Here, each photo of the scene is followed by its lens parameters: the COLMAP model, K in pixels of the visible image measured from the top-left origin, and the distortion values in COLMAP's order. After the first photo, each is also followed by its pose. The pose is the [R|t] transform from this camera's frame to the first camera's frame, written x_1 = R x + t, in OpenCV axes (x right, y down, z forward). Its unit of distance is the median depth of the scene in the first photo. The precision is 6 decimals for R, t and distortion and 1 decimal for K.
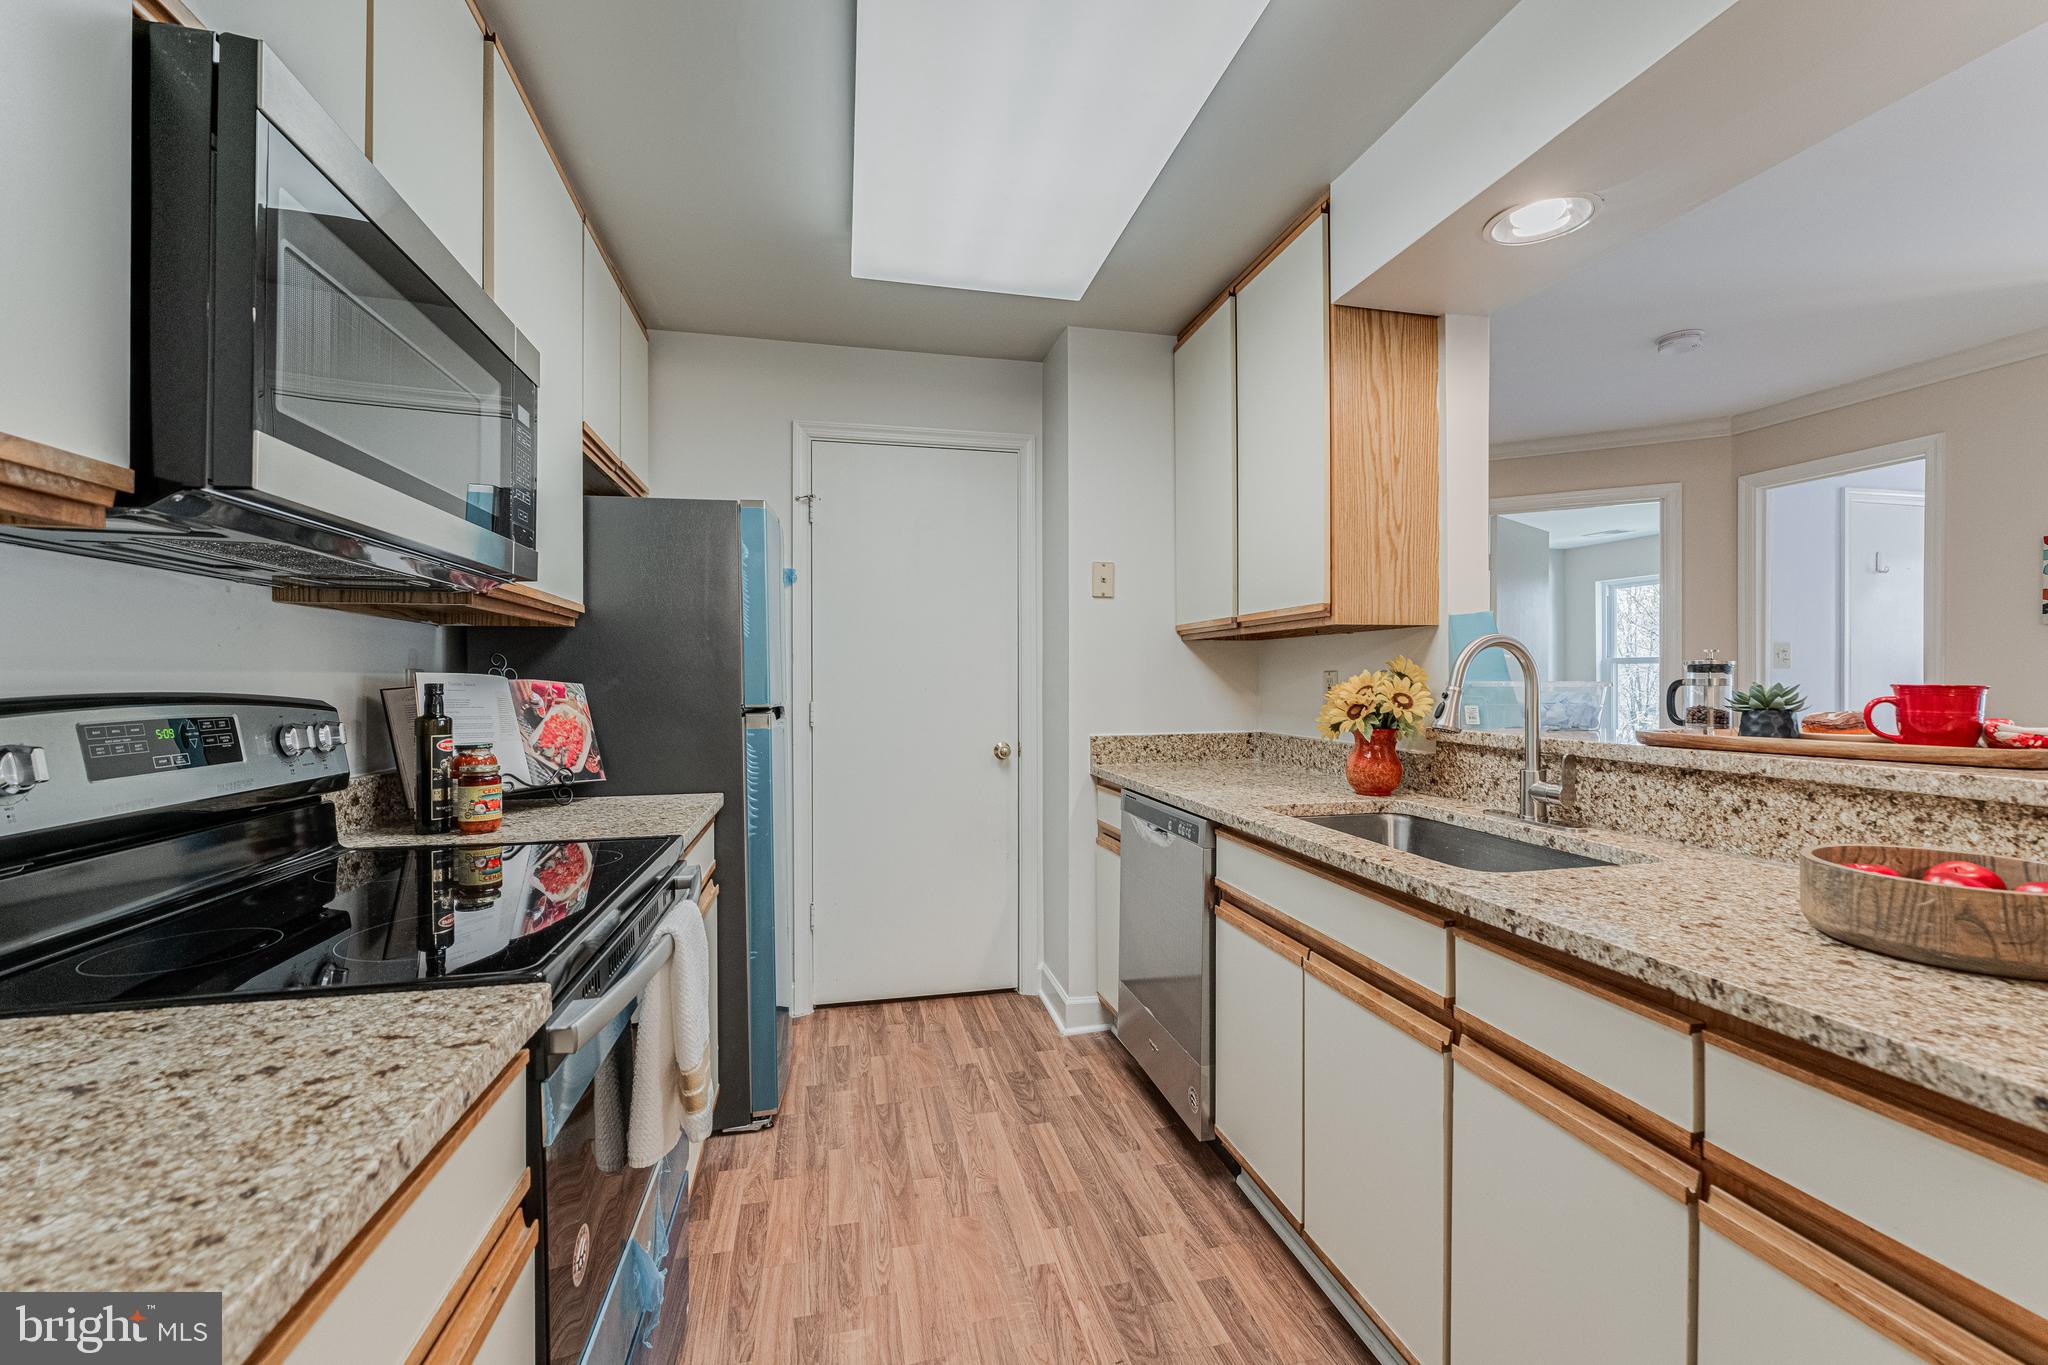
lens RADIAL K [[829.2, 0, 1024.0], [0, 829.2, 682.5], [0, 0, 1]] dist [0.000139, 0.000088]
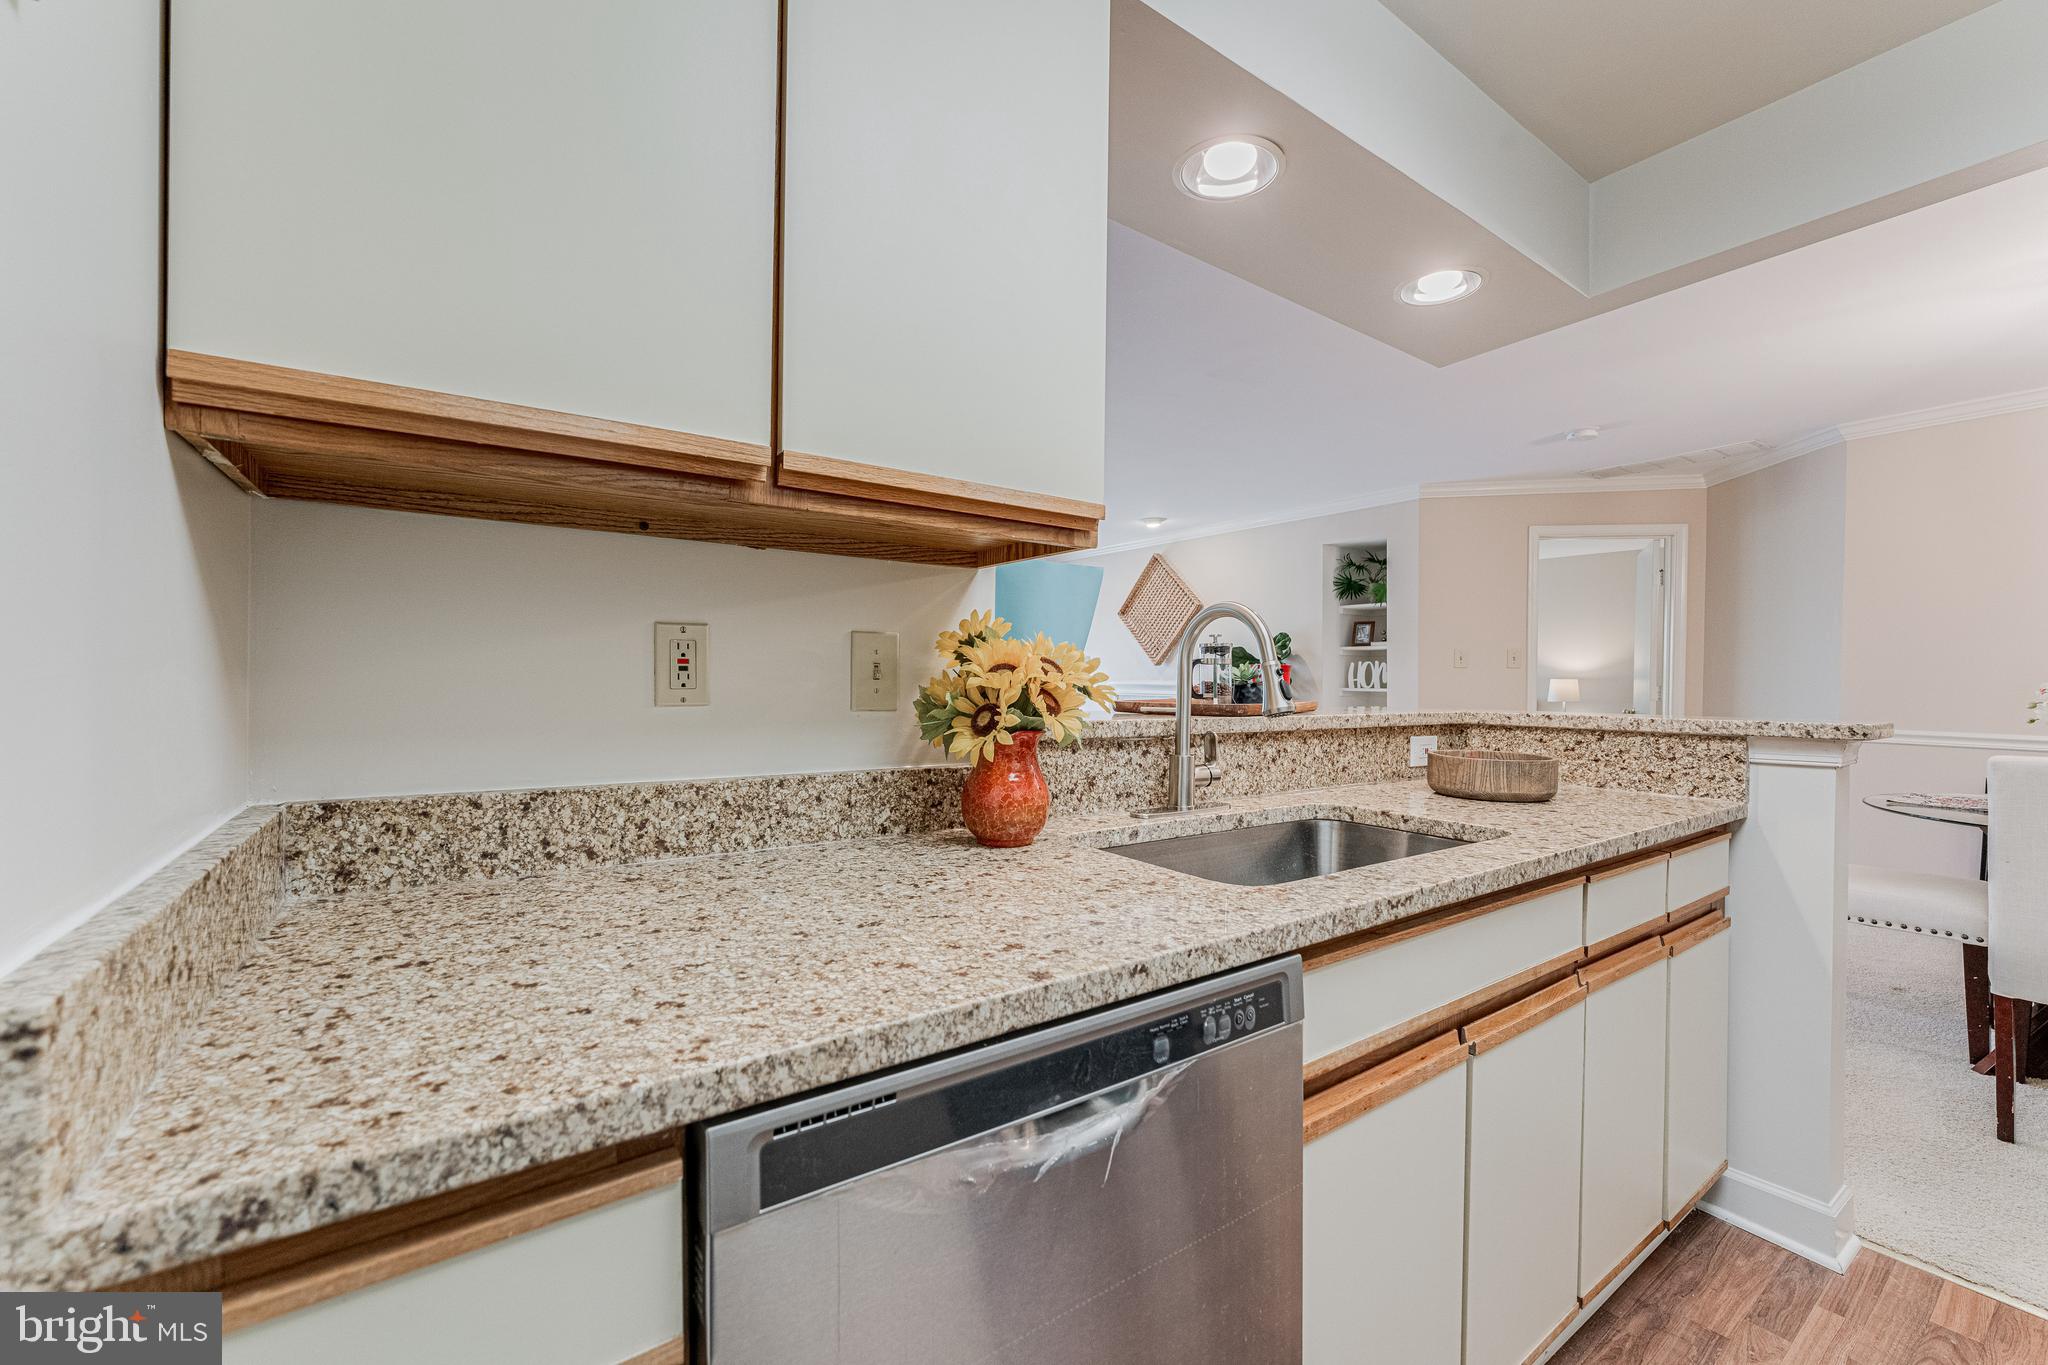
lens RADIAL K [[829.2, 0, 1024.0], [0, 829.2, 682.5], [0, 0, 1]] dist [0.000139, 0.000088]
pose [[-0.382584, -0.006374, 0.923899, -0.102387], [-0.004282, 0.999978, 0.005126, 0.015013], [-0.923911, -0.001995, -0.382602, 0.990806]]
